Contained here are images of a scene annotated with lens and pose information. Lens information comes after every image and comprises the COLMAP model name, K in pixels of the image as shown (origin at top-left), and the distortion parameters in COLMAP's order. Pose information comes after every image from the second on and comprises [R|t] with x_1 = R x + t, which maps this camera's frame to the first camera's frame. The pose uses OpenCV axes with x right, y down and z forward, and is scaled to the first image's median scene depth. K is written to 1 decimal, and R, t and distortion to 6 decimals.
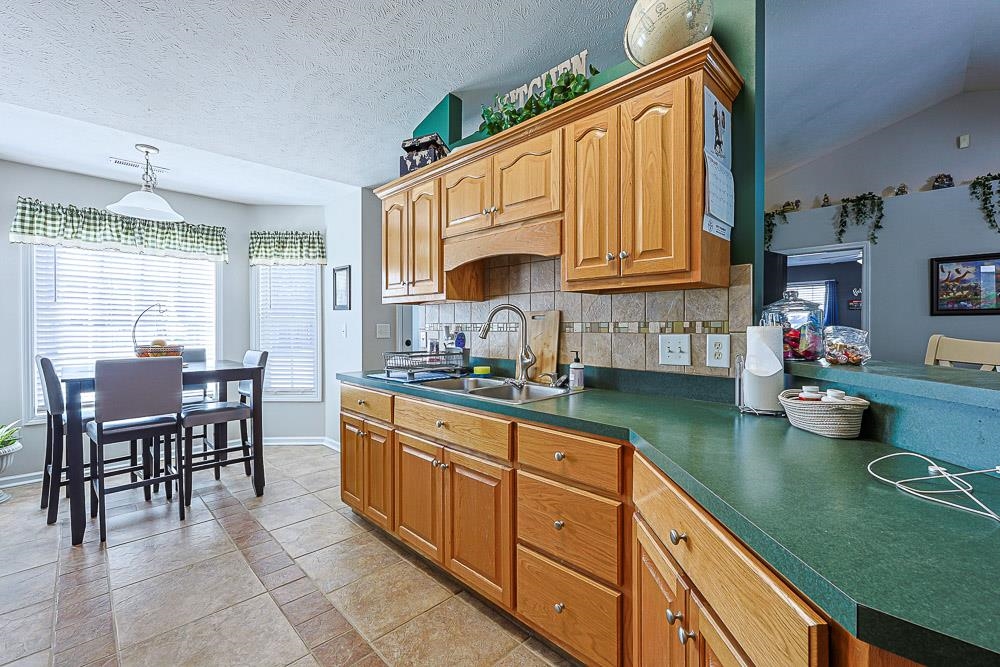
lens RADIAL K [[425.2, 0, 500.4], [0, 425.2, 329.7], [0, 0, 1]] dist [0.001366, -0.000741]
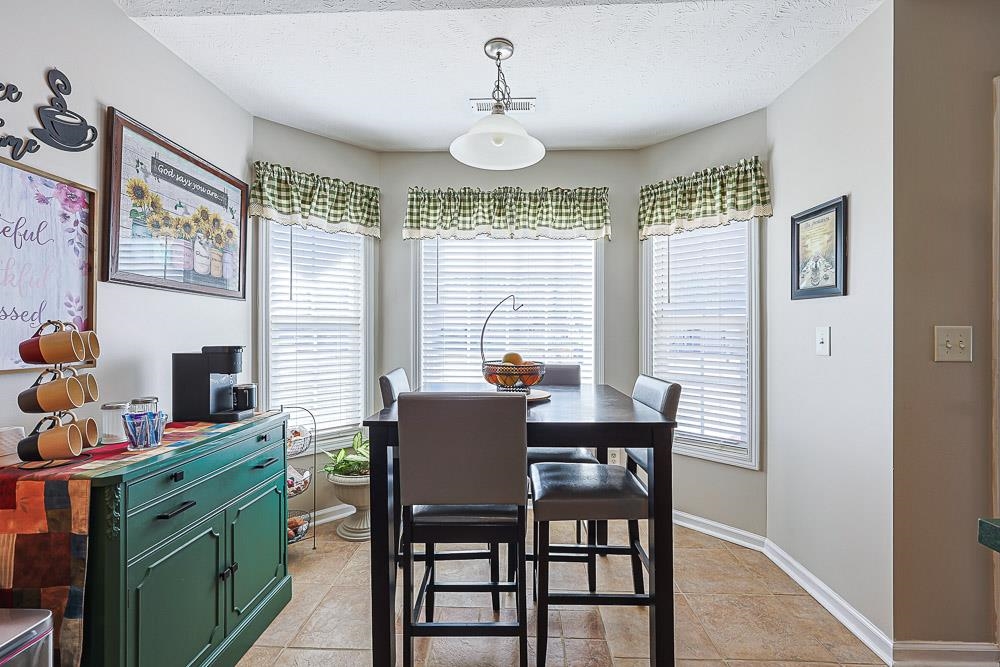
lens RADIAL K [[425.2, 0, 503.0], [0, 425.2, 332.5], [0, 0, 1]] dist [0.001366, -0.000741]
pose [[0.679841, -0.000106, -0.733359, -0.284428], [-0.007939, 0.999940, -0.007504, -0.000921], [0.733316, 0.010924, 0.679800, 0.453513]]
